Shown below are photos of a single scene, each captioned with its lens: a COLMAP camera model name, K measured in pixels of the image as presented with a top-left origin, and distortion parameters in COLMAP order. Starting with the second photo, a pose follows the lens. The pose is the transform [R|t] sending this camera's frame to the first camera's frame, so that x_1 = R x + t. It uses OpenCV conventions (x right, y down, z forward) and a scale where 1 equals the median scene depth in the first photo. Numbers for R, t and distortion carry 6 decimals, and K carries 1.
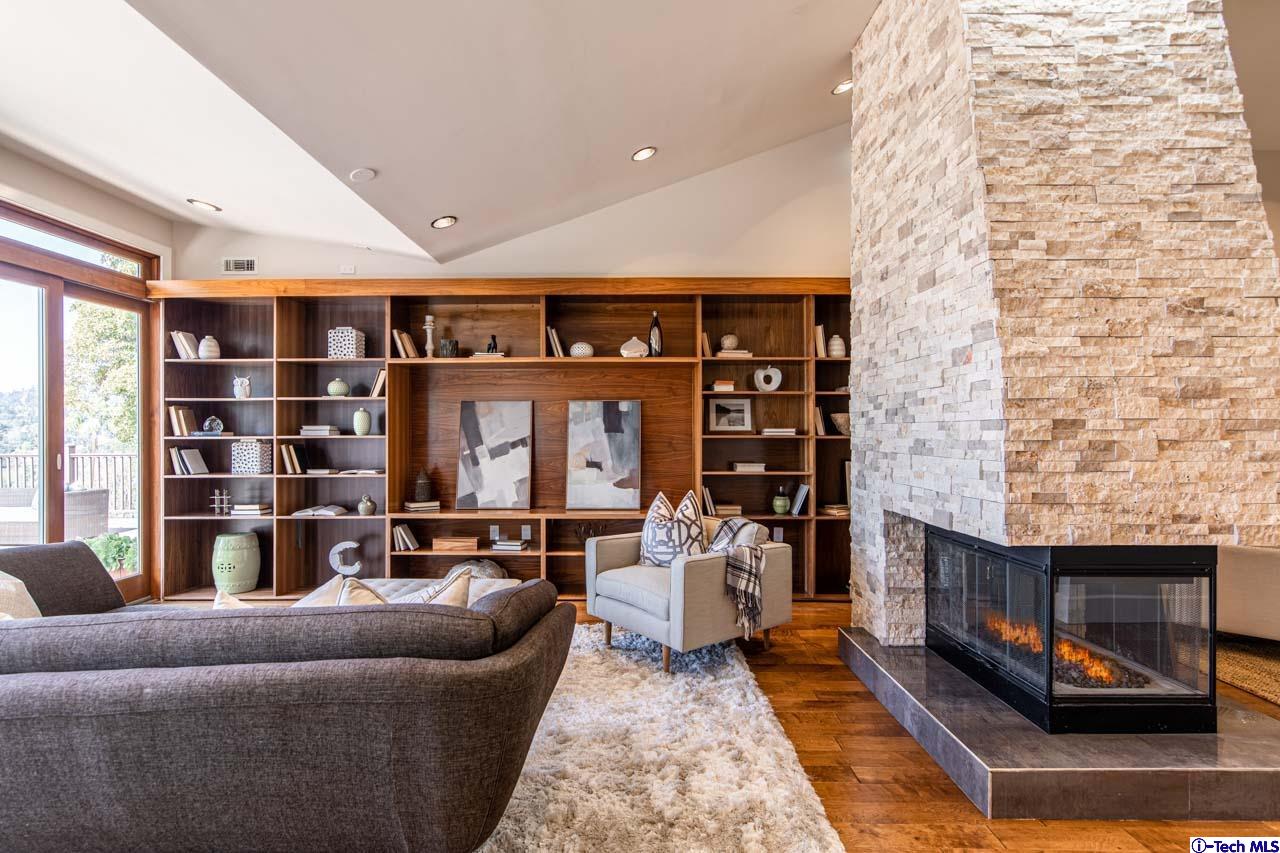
lens RADIAL K [[635.5, 0, 634.2], [0, 635.5, 432.4], [0, 0, 1]] dist [0.000880, -0.002750]
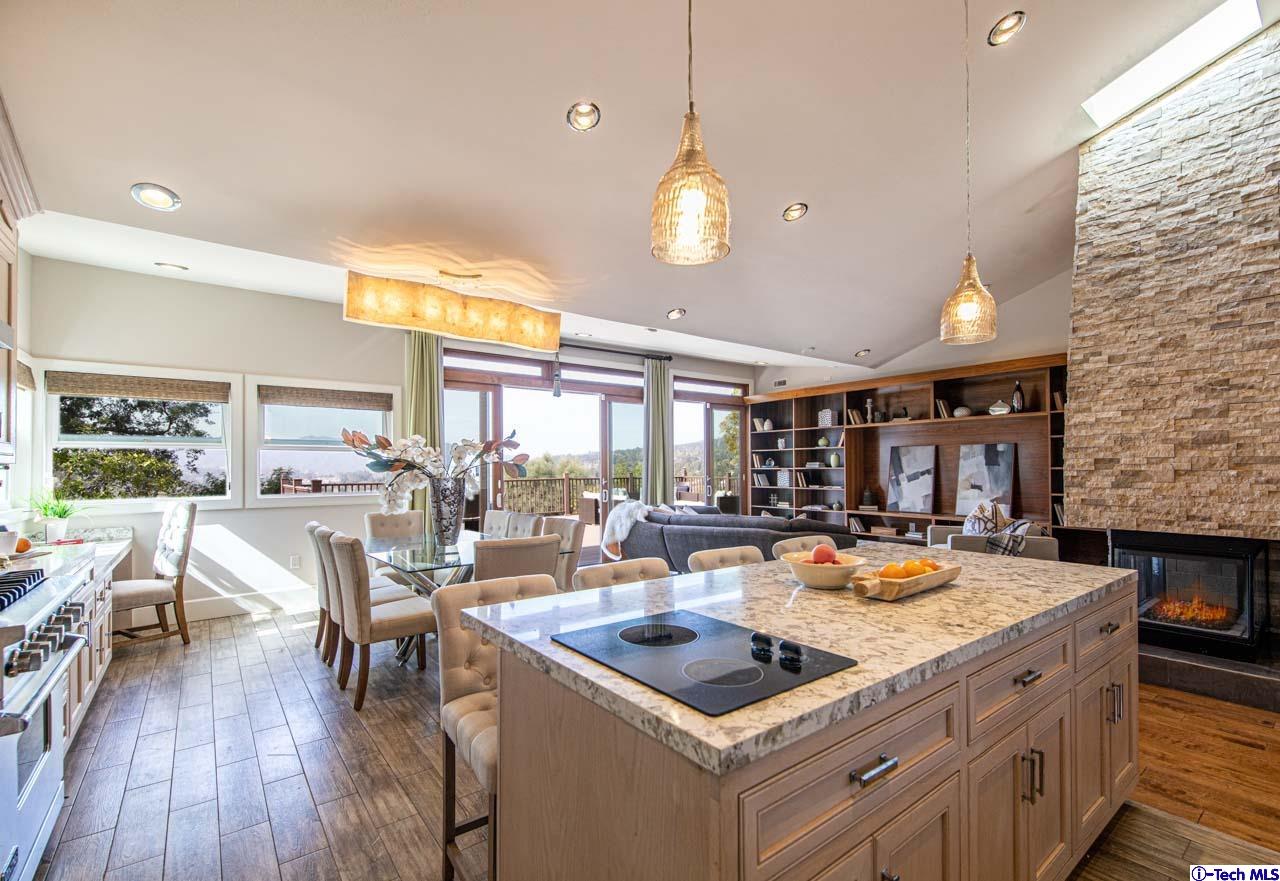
lens RADIAL K [[566.9, 0, 621.5], [0, 566.9, 464.9], [0, 0, 1]] dist [0.002200, 0.000285]
pose [[0.594055, -0.003970, -0.804415, 1.052190], [0.003512, 0.999991, -0.002342, -0.002530], [0.804417, -0.001433, 0.594064, -0.953224]]
